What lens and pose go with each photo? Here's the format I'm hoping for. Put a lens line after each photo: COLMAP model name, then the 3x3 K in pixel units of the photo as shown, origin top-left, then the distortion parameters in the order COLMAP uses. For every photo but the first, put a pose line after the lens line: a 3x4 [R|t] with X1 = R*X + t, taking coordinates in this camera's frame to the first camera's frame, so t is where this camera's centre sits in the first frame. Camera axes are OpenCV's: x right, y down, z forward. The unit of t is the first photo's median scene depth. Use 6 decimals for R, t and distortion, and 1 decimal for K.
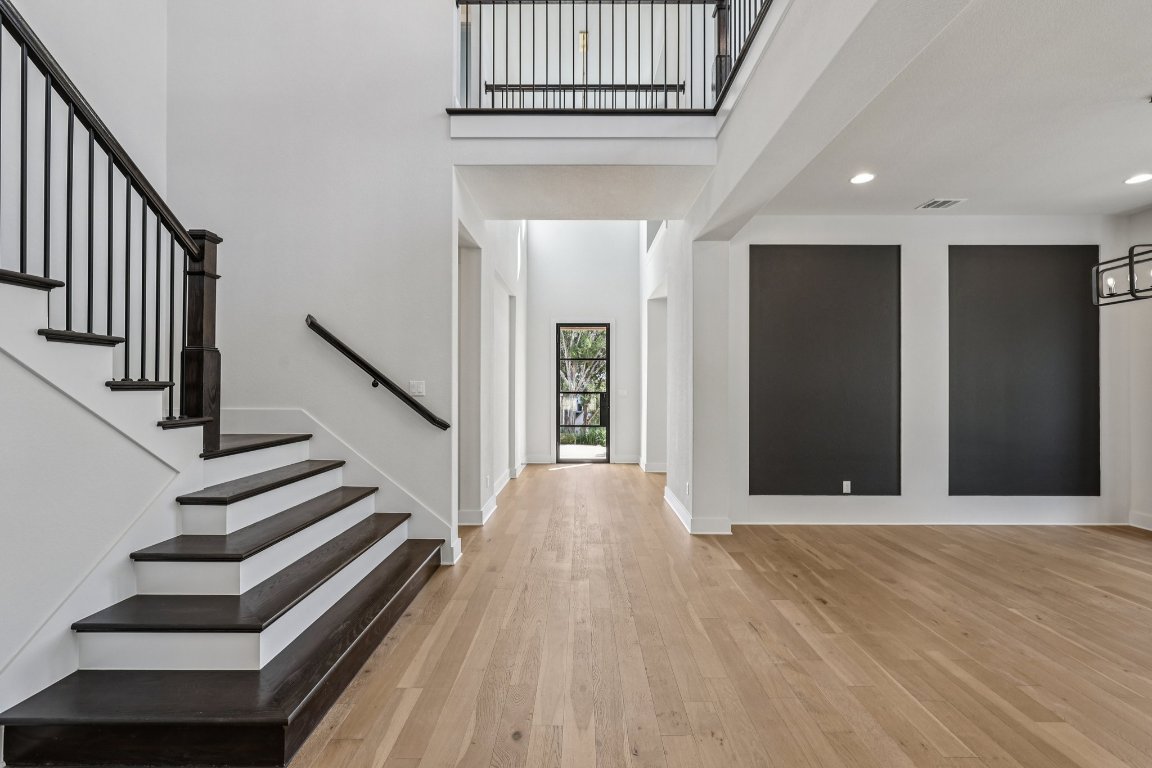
lens RADIAL K [[486.6, 0, 577.9], [0, 486.6, 384.2], [0, 0, 1]] dist [0.000795, -0.001330]
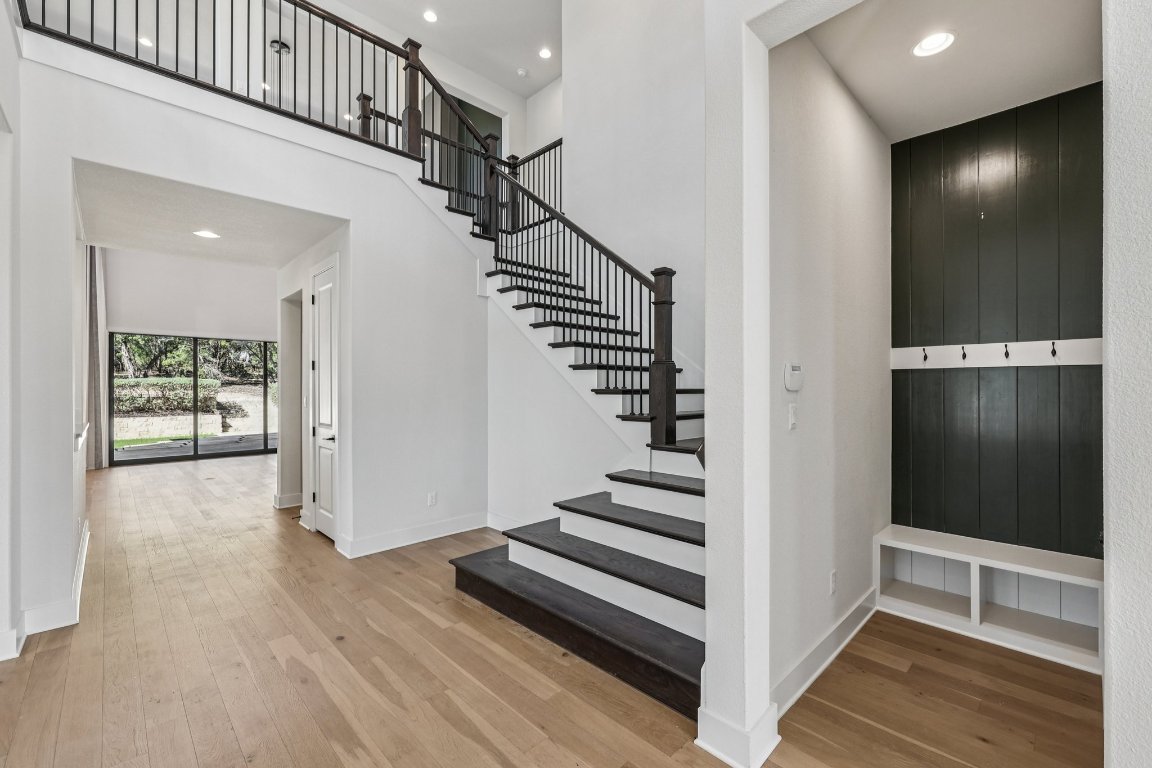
lens RADIAL K [[486.6, 0, 582.8], [0, 486.6, 384.2], [0, 0, 1]] dist [0.000795, -0.001330]
pose [[-0.708849, -0.005311, -0.705340, 0.294209], [0.002668, 0.999944, -0.010211, -0.004903], [0.705355, -0.009121, -0.708795, 1.942768]]
